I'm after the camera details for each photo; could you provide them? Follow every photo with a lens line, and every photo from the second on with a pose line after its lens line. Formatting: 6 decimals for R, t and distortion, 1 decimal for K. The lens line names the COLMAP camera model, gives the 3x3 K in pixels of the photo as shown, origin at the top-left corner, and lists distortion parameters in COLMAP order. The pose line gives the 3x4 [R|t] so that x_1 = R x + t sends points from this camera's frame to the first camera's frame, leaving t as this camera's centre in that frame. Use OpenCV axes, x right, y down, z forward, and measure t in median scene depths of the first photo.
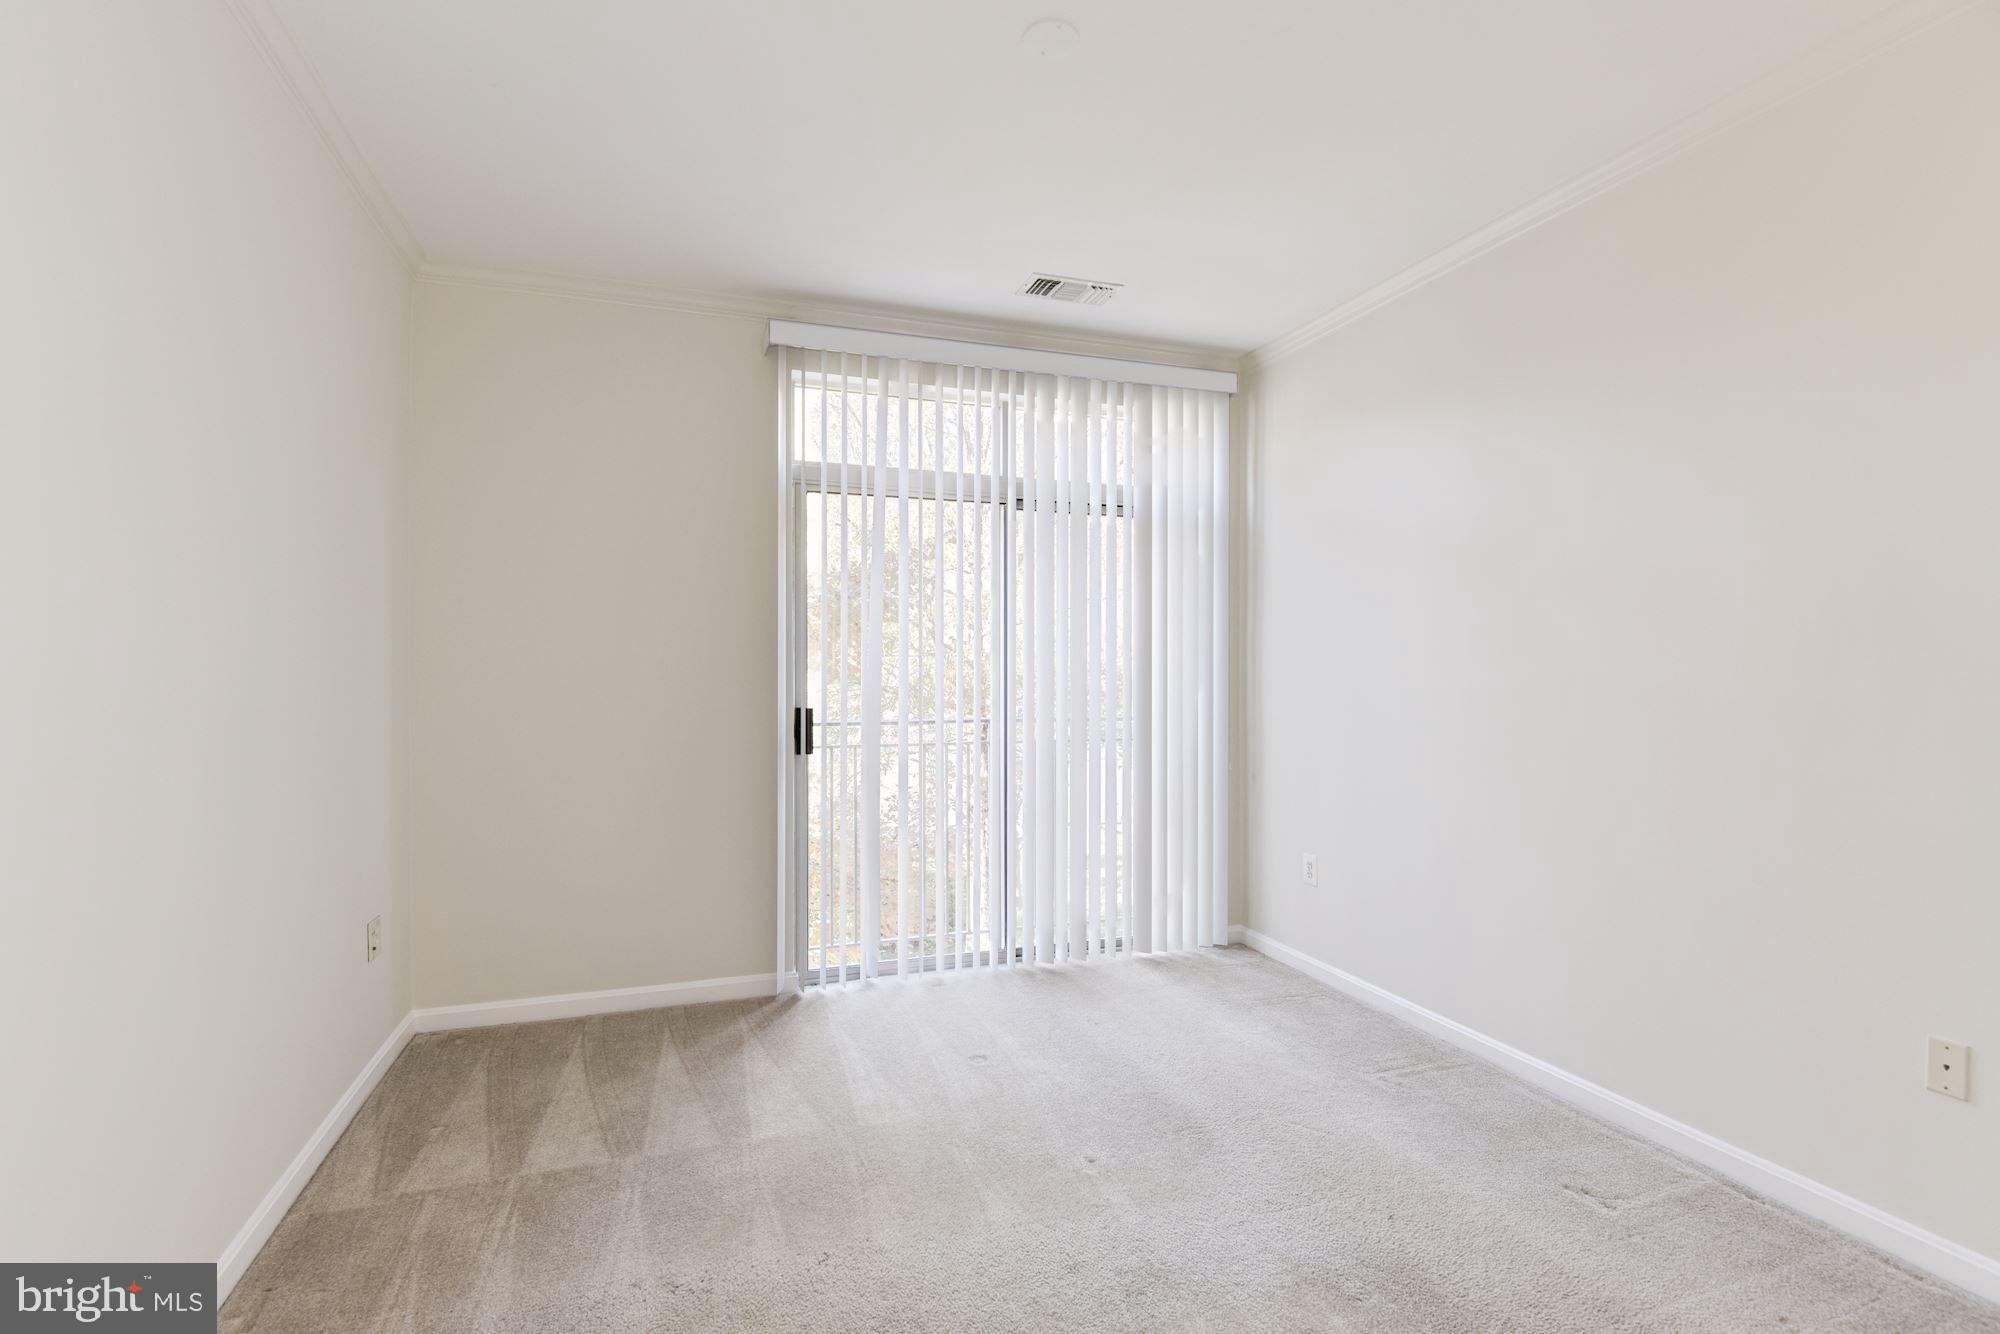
lens RADIAL K [[934.6, 0, 994.0], [0, 934.6, 670.6], [0, 0, 1]] dist [0.013782, -0.029672]
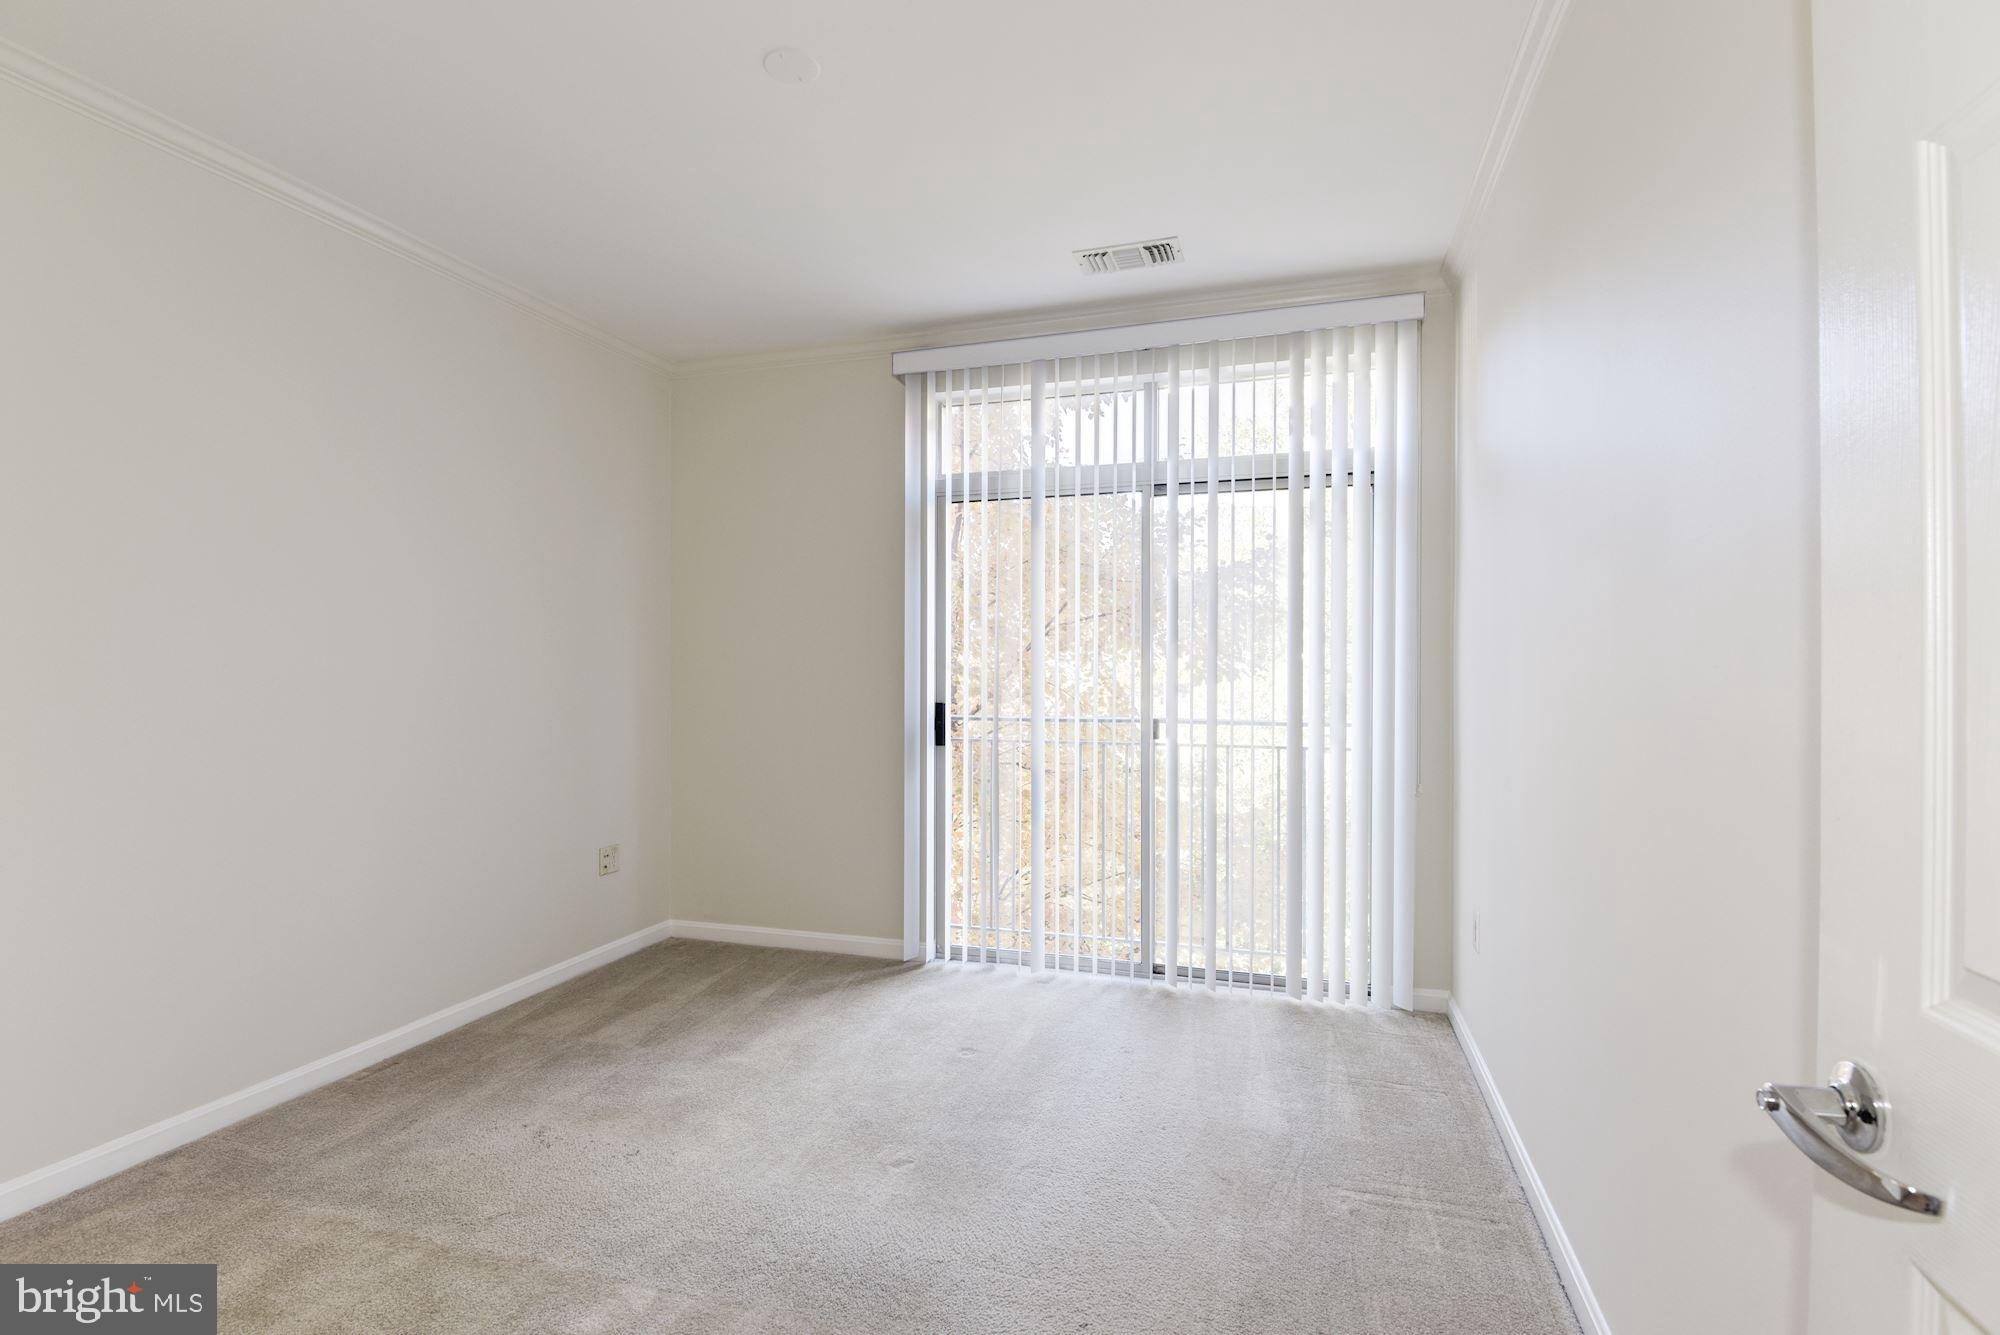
lens RADIAL K [[939.4, 0, 1006.7], [0, 939.4, 668.0], [0, 0, 1]] dist [0.015195, -0.028582]
pose [[0.806775, -0.000372, -0.590859, 0.504447], [0.000684, 1.000000, 0.000304, -0.000506], [0.590858, -0.000650, 0.806775, 0.165006]]
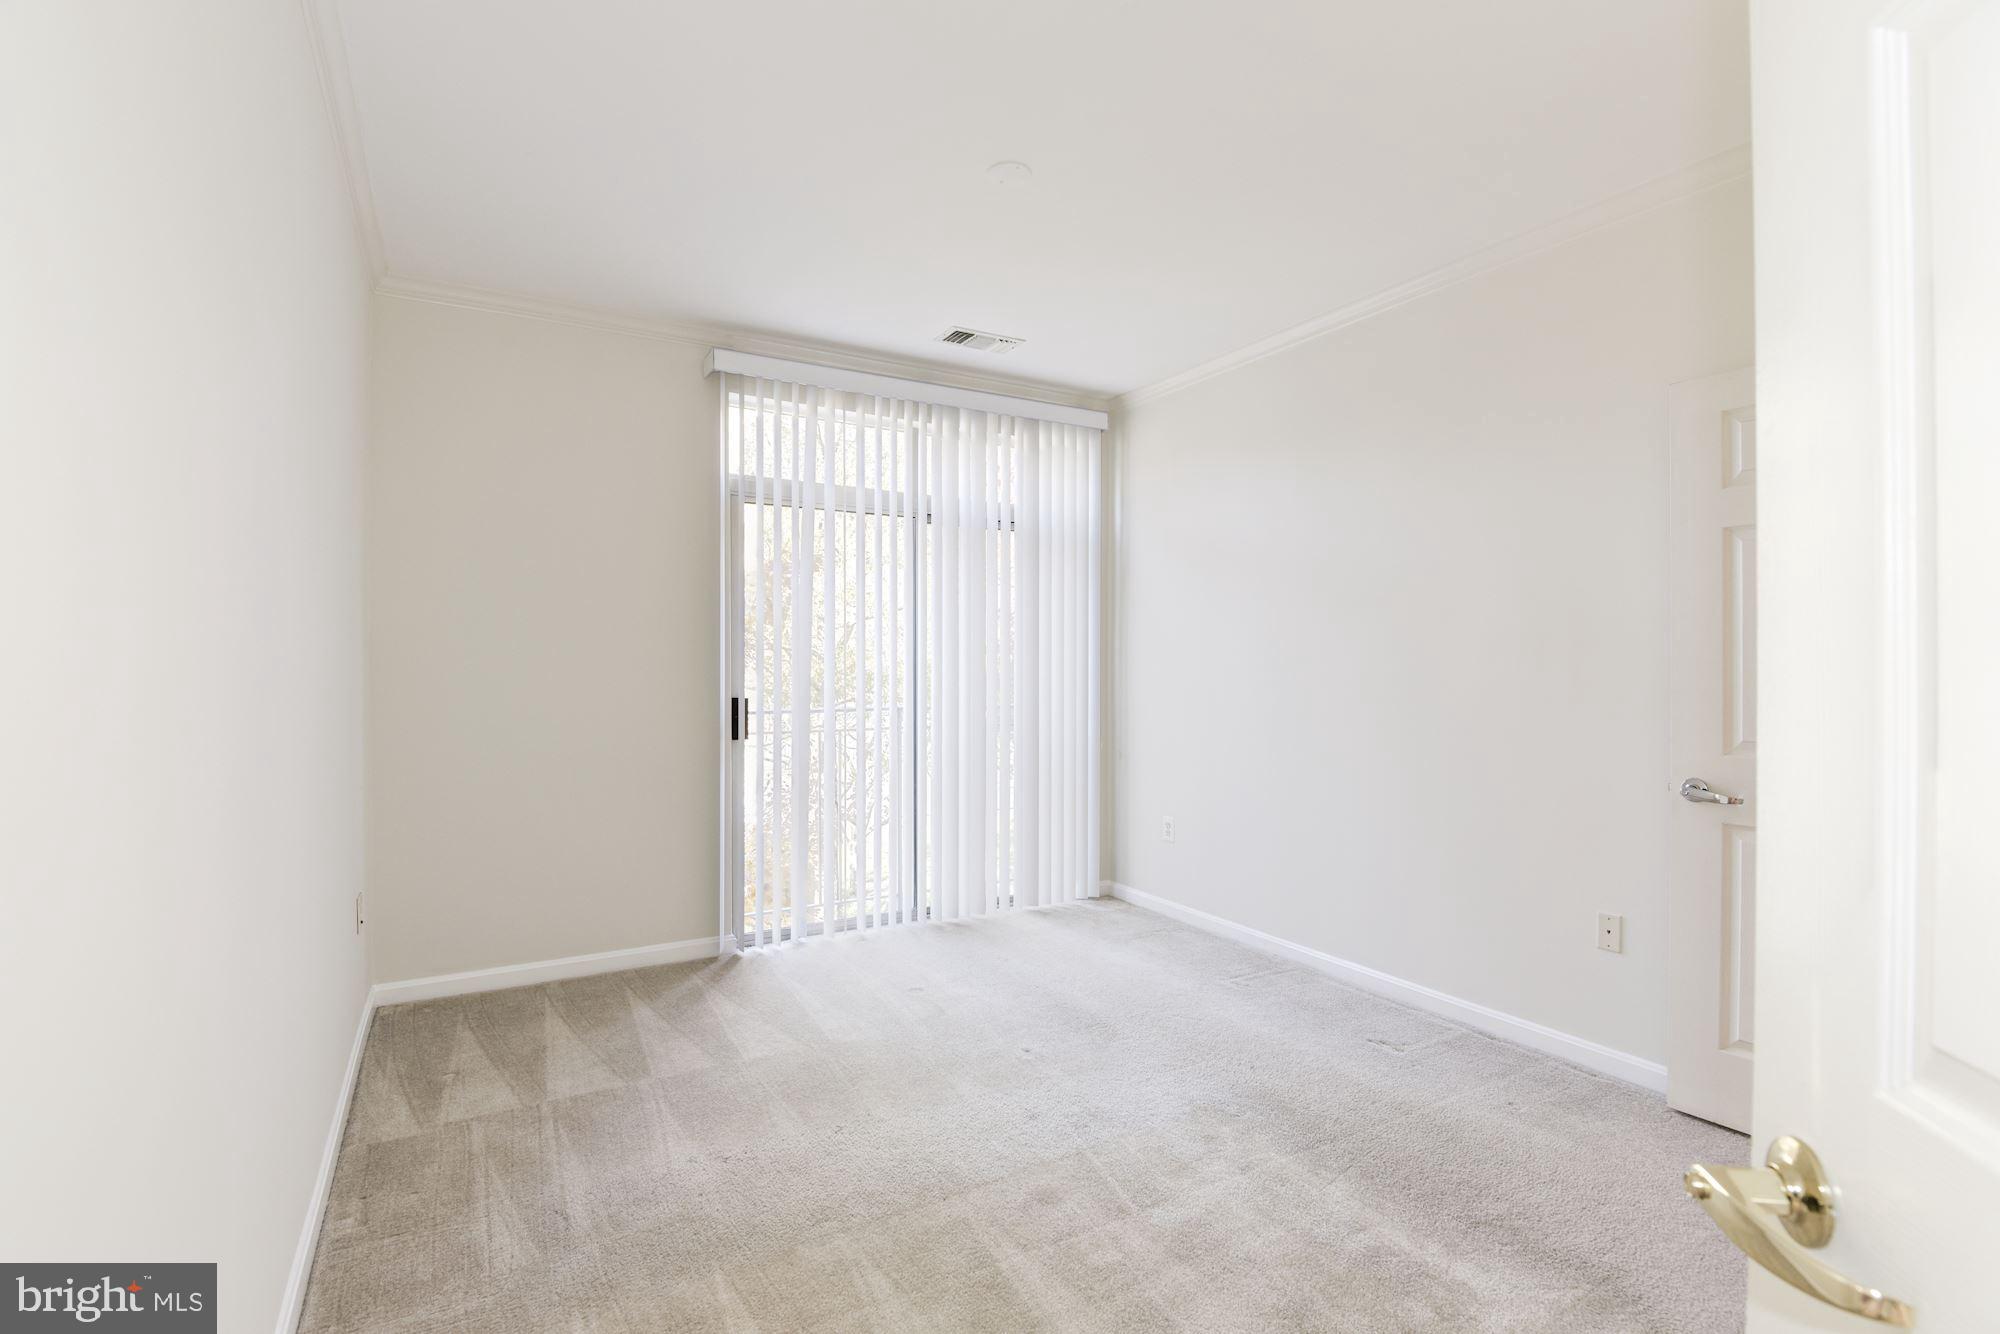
lens RADIAL K [[939.4, 0, 1006.7], [0, 939.4, 667.5], [0, 0, 1]] dist [0.015195, -0.028582]
pose [[0.979625, 0.000916, 0.200835, -0.117833], [-0.001214, 0.999998, 0.001364, 0.002201], [-0.200834, -0.001580, 0.979624, -0.157272]]
